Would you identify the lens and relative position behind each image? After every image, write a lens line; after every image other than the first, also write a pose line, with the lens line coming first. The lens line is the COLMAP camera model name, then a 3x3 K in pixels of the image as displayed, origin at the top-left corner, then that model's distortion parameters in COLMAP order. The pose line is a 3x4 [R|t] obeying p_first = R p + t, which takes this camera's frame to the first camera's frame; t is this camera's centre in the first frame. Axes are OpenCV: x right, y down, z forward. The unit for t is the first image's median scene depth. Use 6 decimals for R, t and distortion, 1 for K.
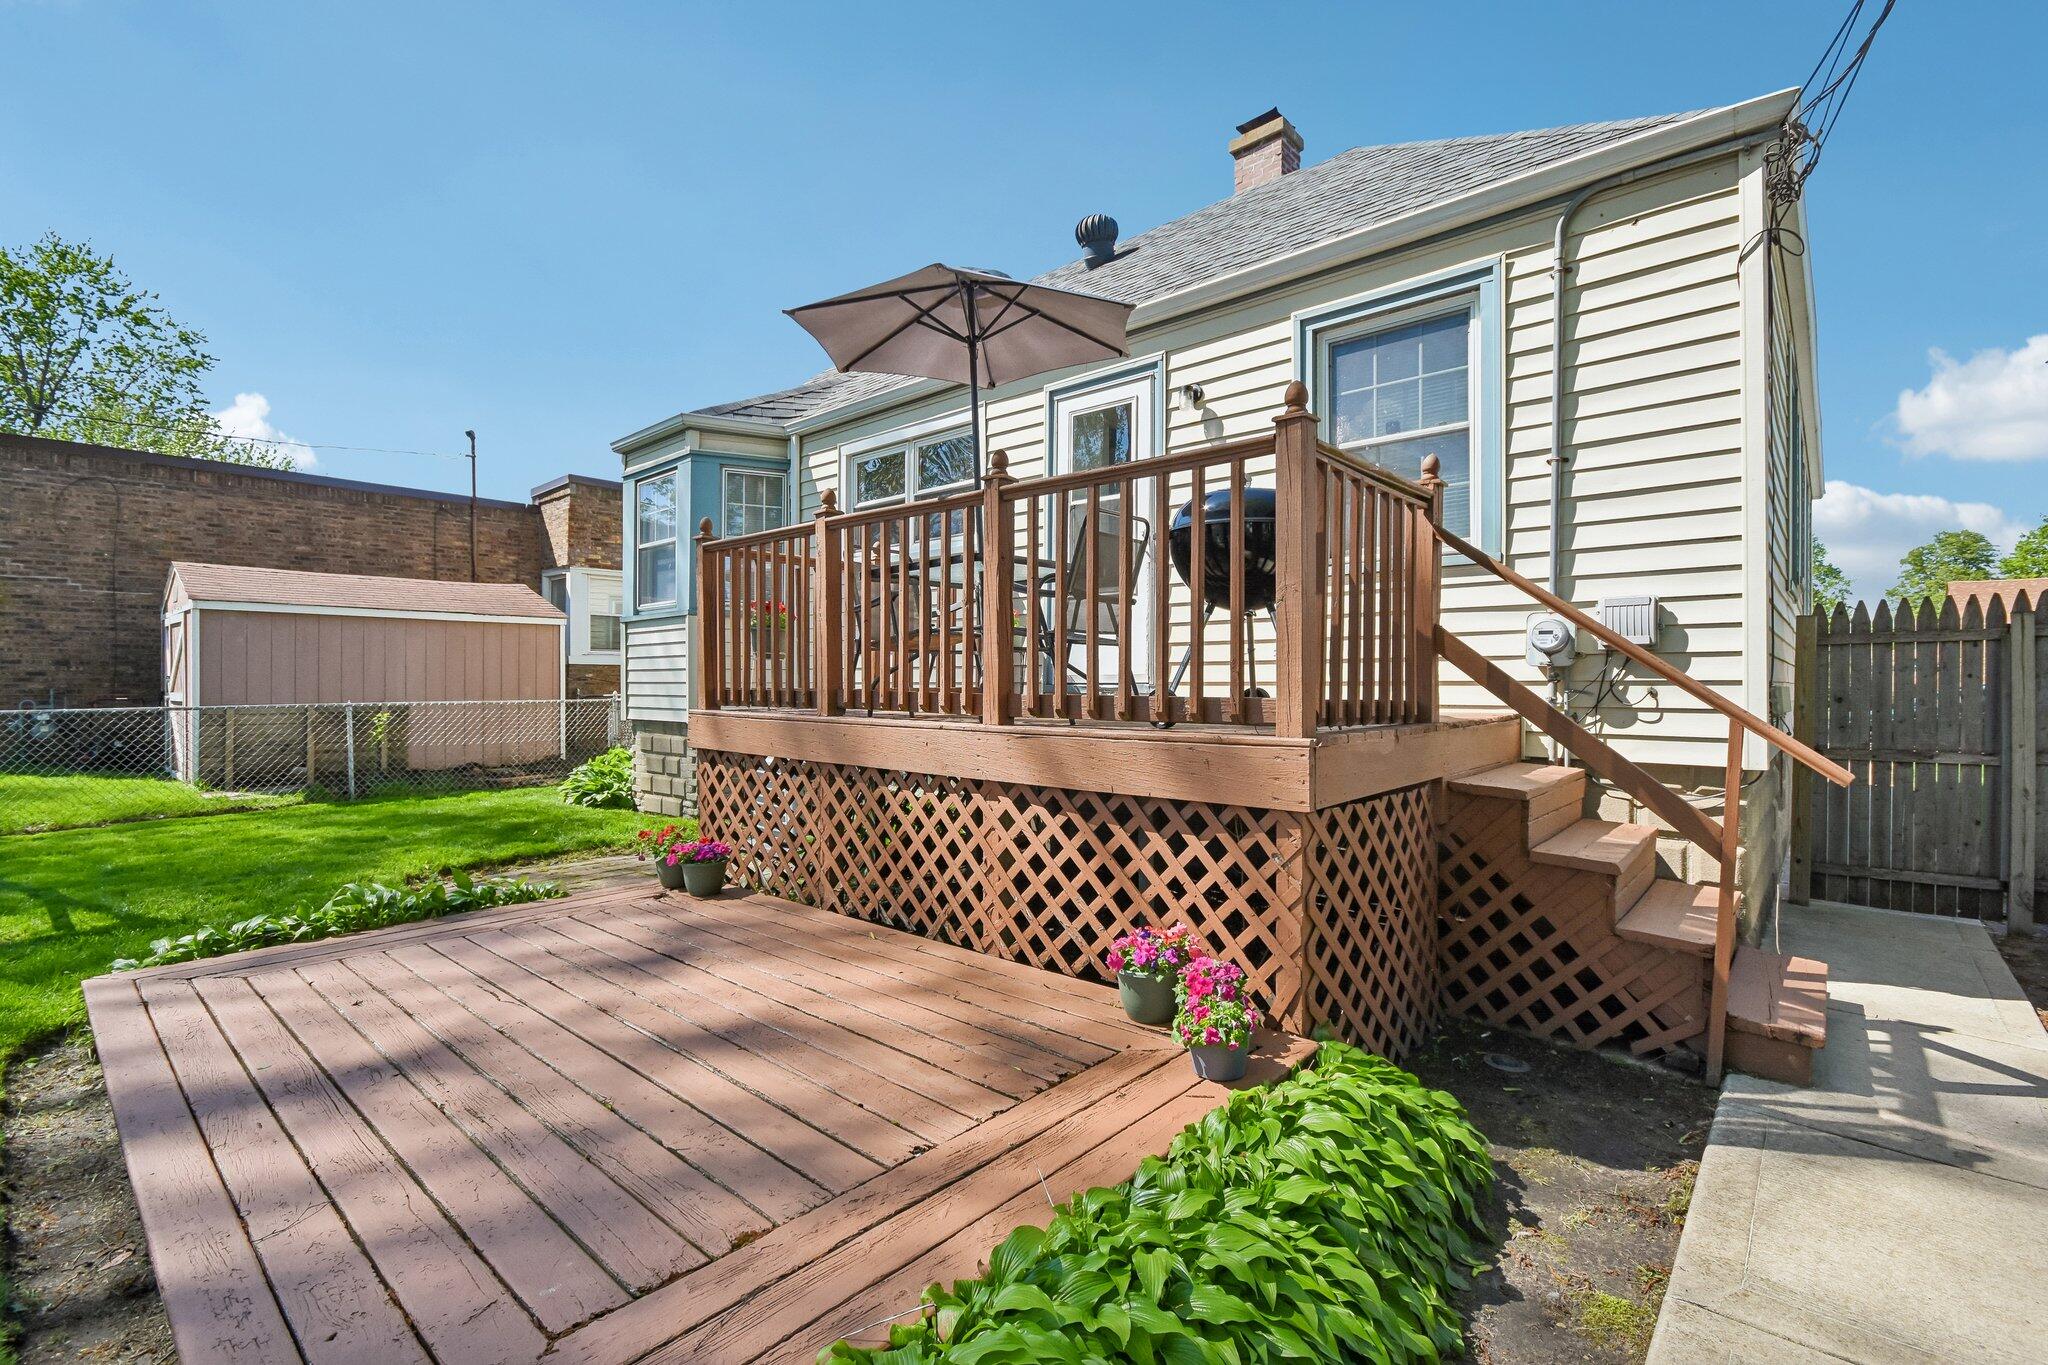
lens RADIAL K [[911.2, 0, 1072.2], [0, 911.2, 685.0], [0, 0, 1]] dist [-0.021209, -0.000290]
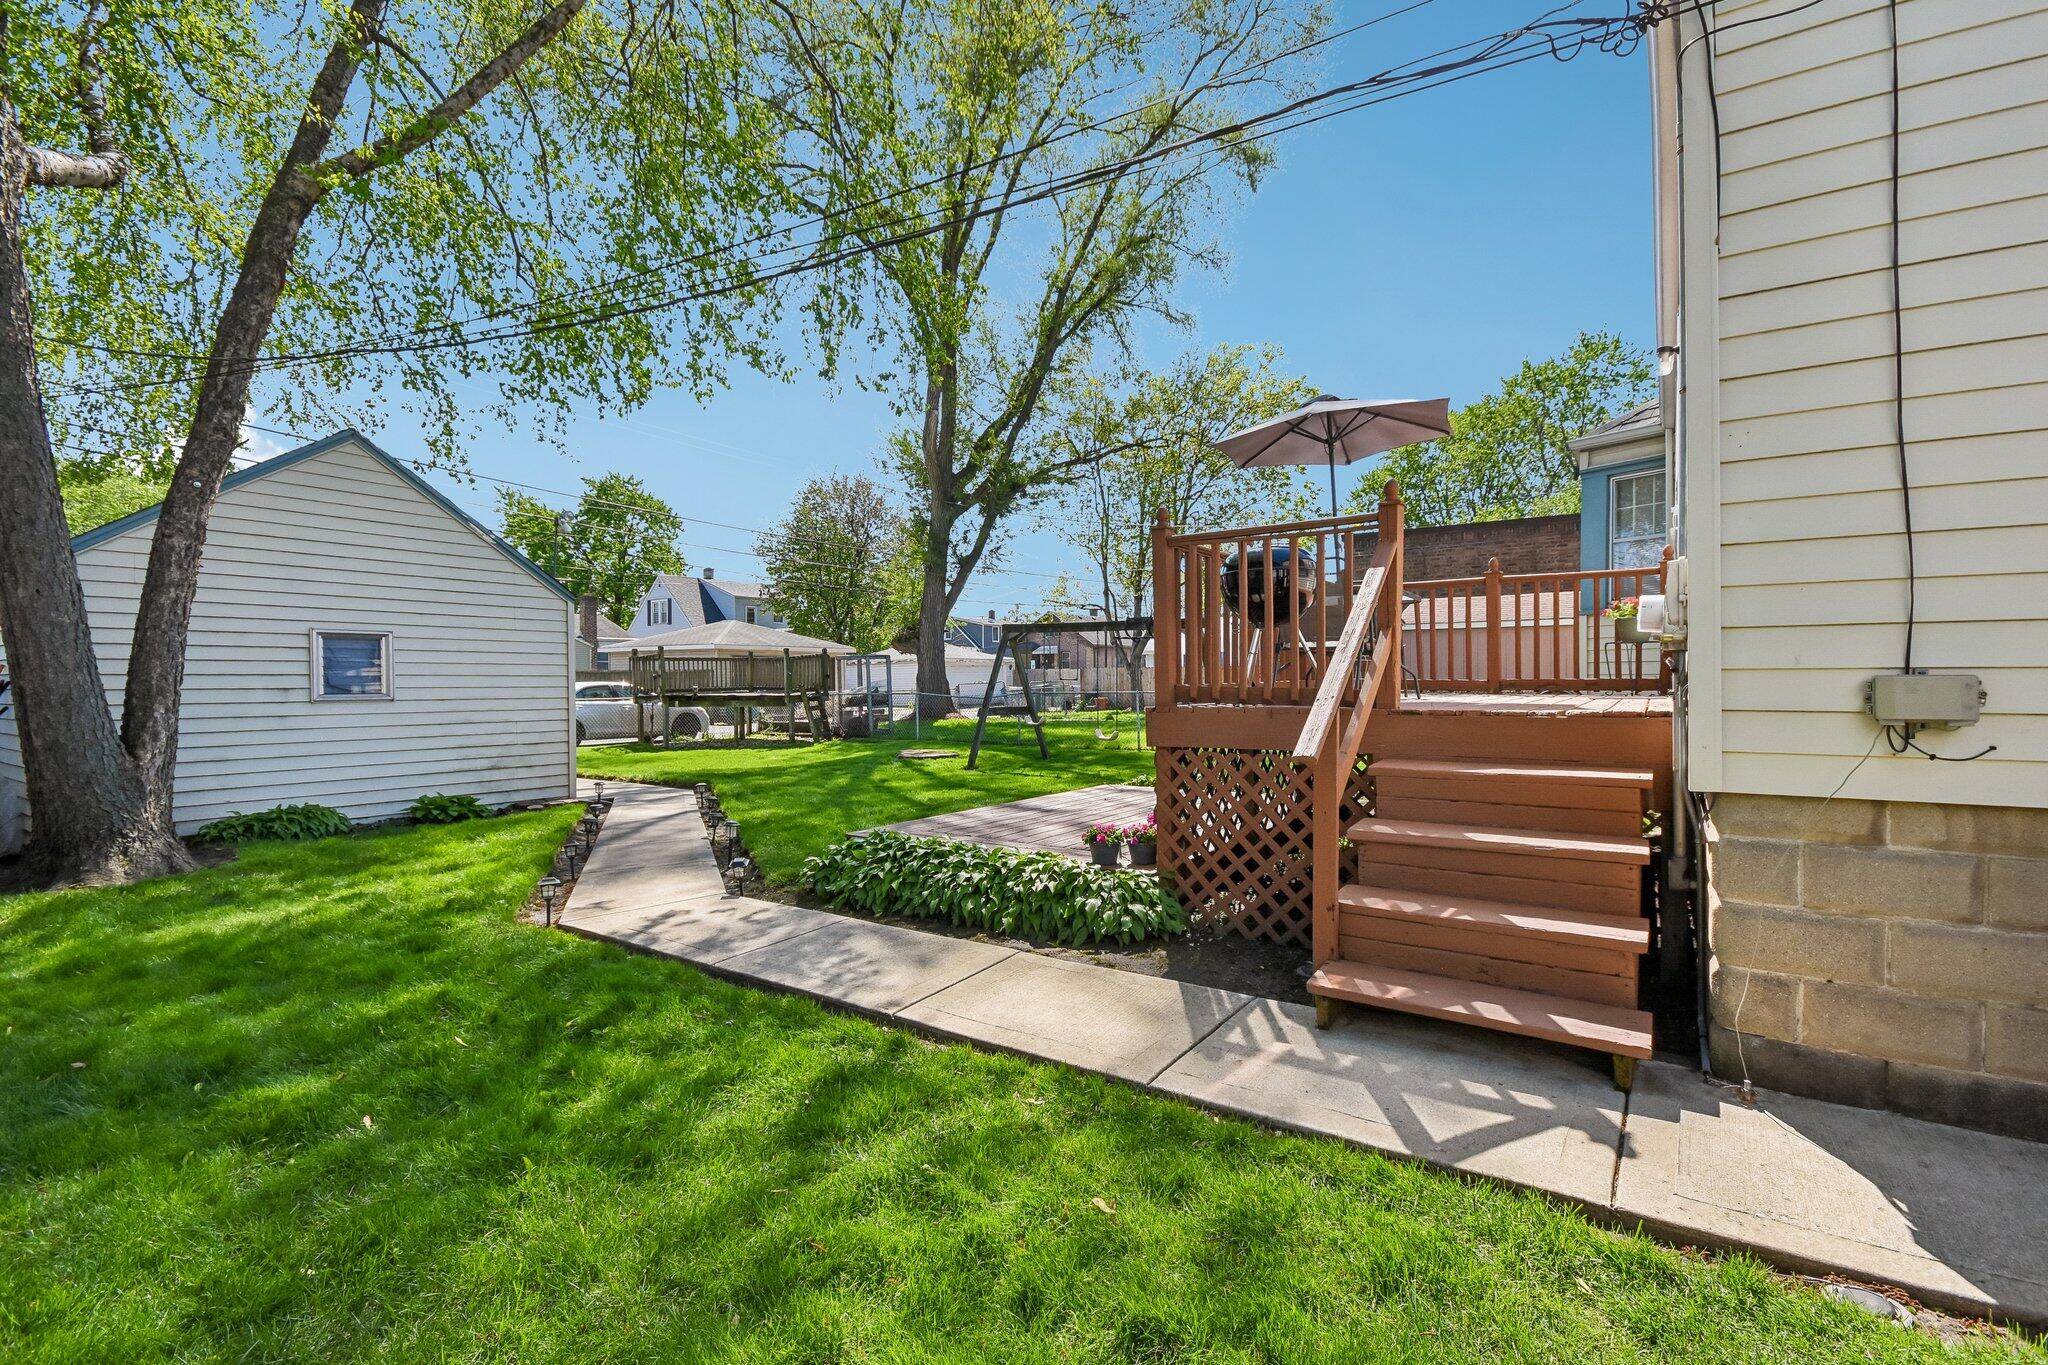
lens RADIAL K [[907.3, 0, 1024.0], [0, 907.3, 682.5], [0, 0, 1]] dist [0.000714, 0.000108]
pose [[0.096705, 0.004727, -0.995302, 1.160357], [0.004157, 0.999978, 0.005153, 0.005373], [0.995304, -0.004635, 0.096683, 0.321935]]
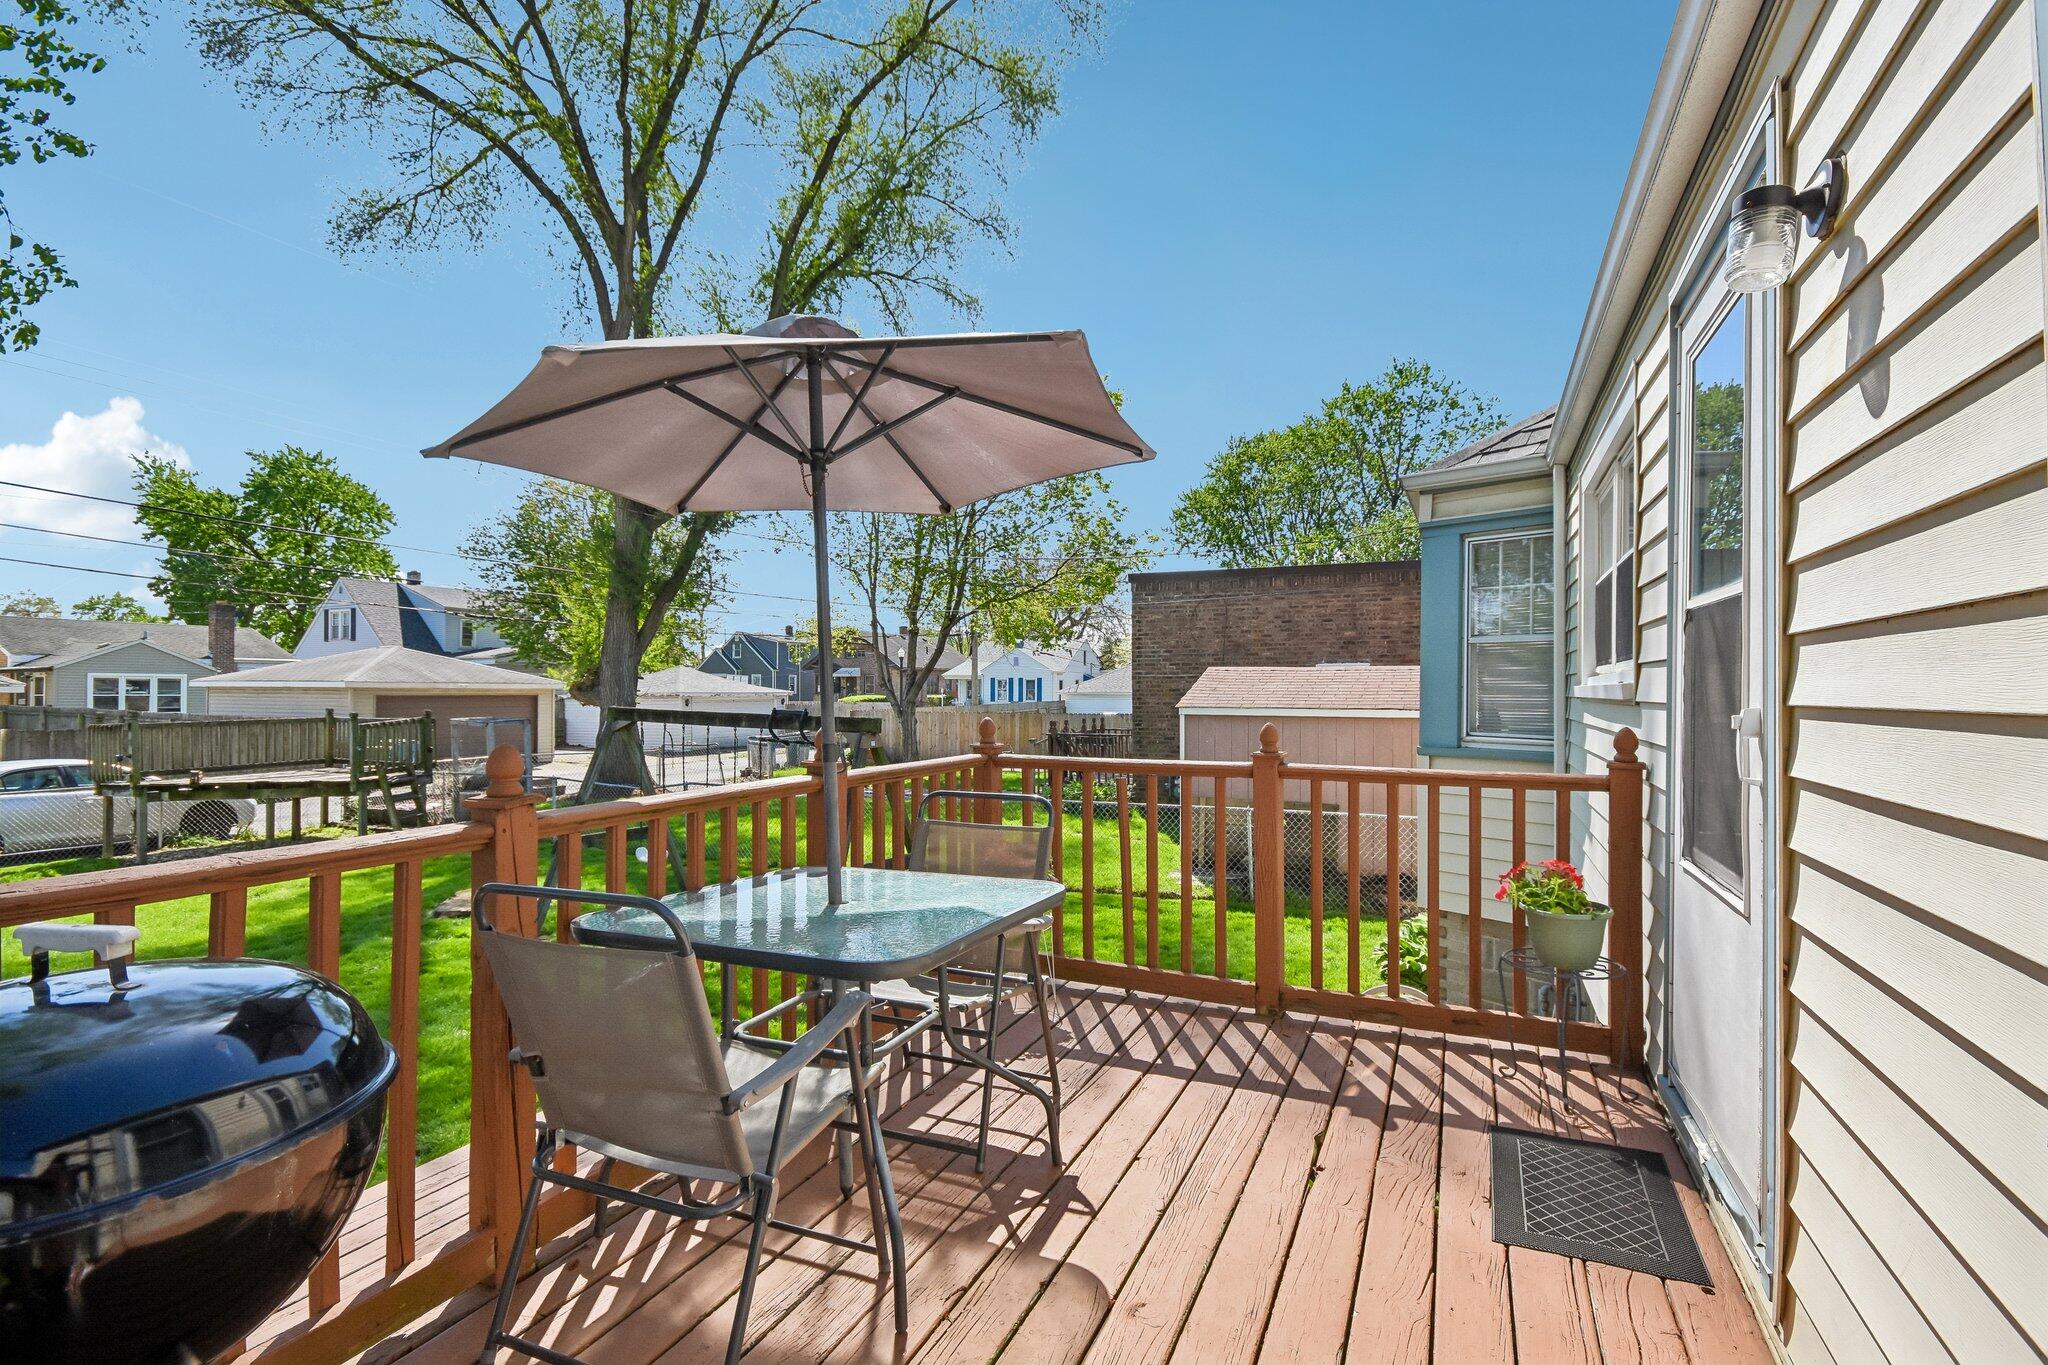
lens RADIAL K [[979.8, 0, 1024.0], [0, 979.8, 682.5], [0, 0, 1]] dist [0.002642, 0.000162]
pose [[0.280793, -0.013366, -0.959675, 0.383797], [-0.001789, 0.999894, -0.014450, -0.218691], [0.959767, 0.005774, 0.280739, 0.867627]]
